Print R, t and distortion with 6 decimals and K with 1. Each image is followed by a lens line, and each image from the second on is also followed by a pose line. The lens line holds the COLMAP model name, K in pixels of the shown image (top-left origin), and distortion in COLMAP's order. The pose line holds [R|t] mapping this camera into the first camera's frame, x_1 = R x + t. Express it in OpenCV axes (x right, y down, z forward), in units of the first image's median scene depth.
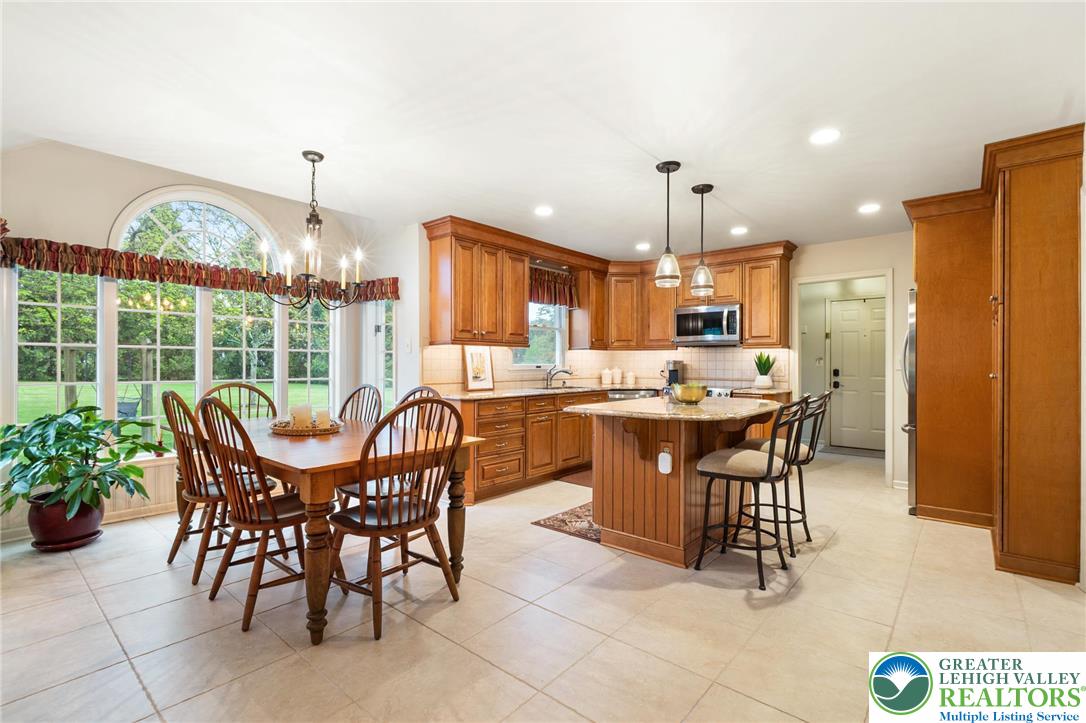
lens RADIAL K [[491.1, 0, 545.7], [0, 491.1, 363.3], [0, 0, 1]] dist [-0.001774, 0.000242]
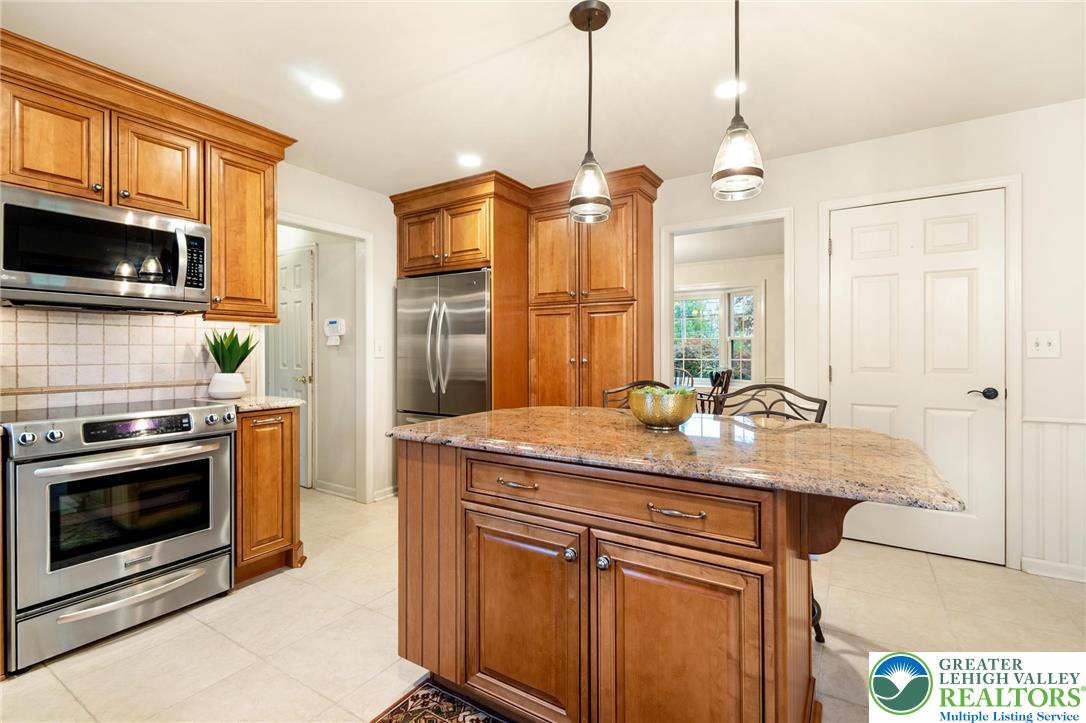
lens RADIAL K [[491.1, 0, 563.7], [0, 491.1, 348.8], [0, 0, 1]] dist [-0.001774, 0.000242]
pose [[-0.163941, 0.000691, 0.986470, -0.123515], [0.001743, 0.999998, -0.000411, -0.000331], [-0.986469, 0.001652, -0.163942, 0.679099]]
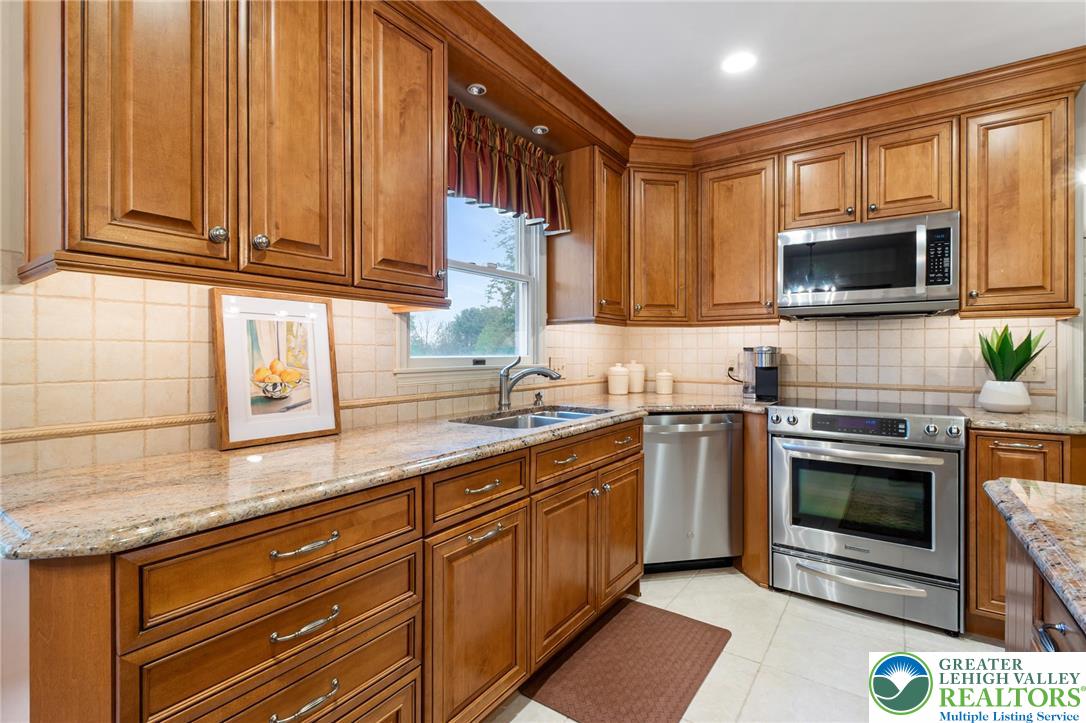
lens RADIAL K [[491.1, 0, 551.8], [0, 491.1, 357.0], [0, 0, 1]] dist [-0.001774, 0.000242]
pose [[0.993896, -0.002452, 0.110298, 0.000682], [0.001660, 0.999972, 0.007273, -0.000019], [-0.110312, -0.007046, 0.993872, 0.570758]]
